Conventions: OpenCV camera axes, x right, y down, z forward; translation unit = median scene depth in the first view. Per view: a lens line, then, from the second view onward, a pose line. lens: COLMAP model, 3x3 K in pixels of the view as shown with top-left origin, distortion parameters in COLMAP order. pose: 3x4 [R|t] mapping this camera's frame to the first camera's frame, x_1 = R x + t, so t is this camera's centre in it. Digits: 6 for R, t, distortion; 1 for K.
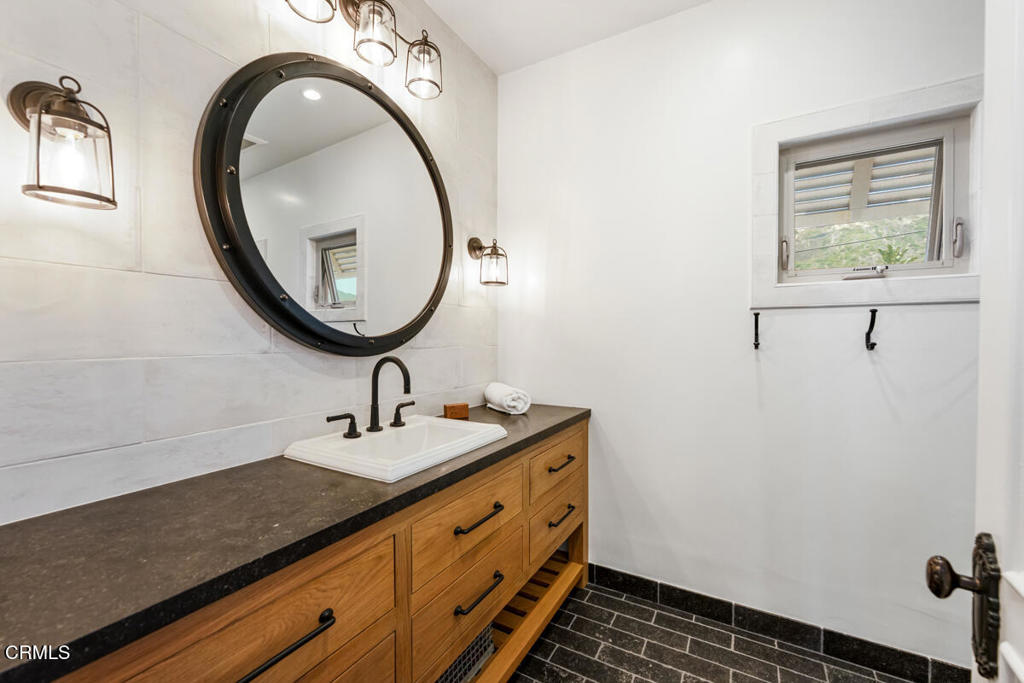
lens RADIAL K [[412.0, 0, 512.0], [0, 412.0, 341.5], [0, 0, 1]] dist [-0.000989, -0.000392]
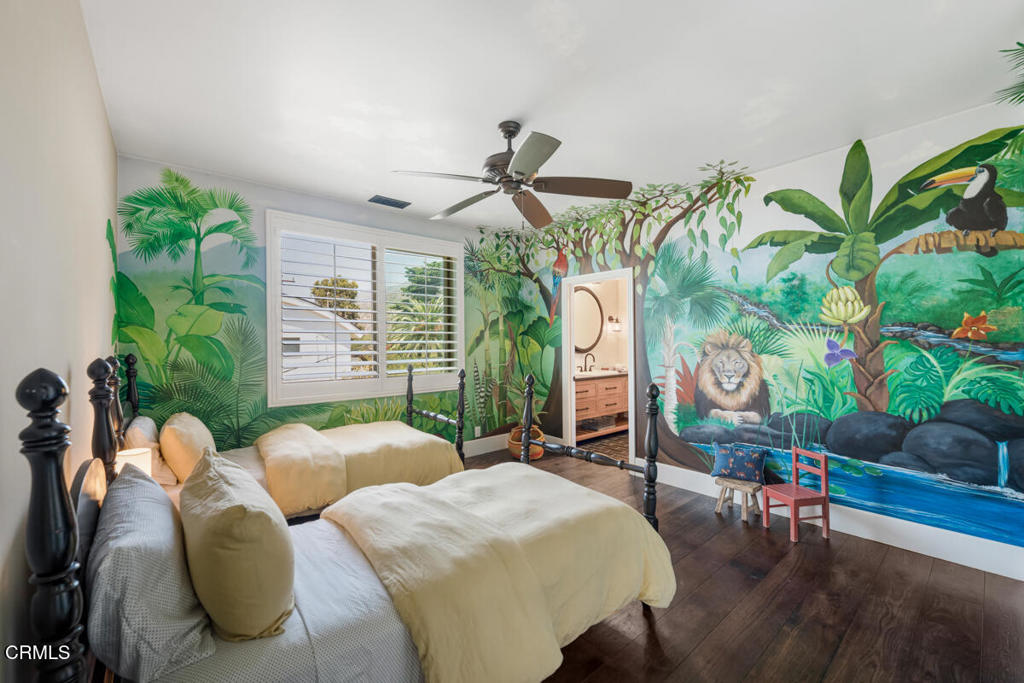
lens RADIAL K [[412.0, 0, 512.0], [0, 412.0, 341.5], [0, 0, 1]] dist [-0.000989, -0.000392]
pose [[0.940038, -0.009446, -0.340938, 0.366208], [0.007095, 0.999942, -0.008141, -0.051674], [0.340995, 0.005234, 0.940051, -2.982767]]
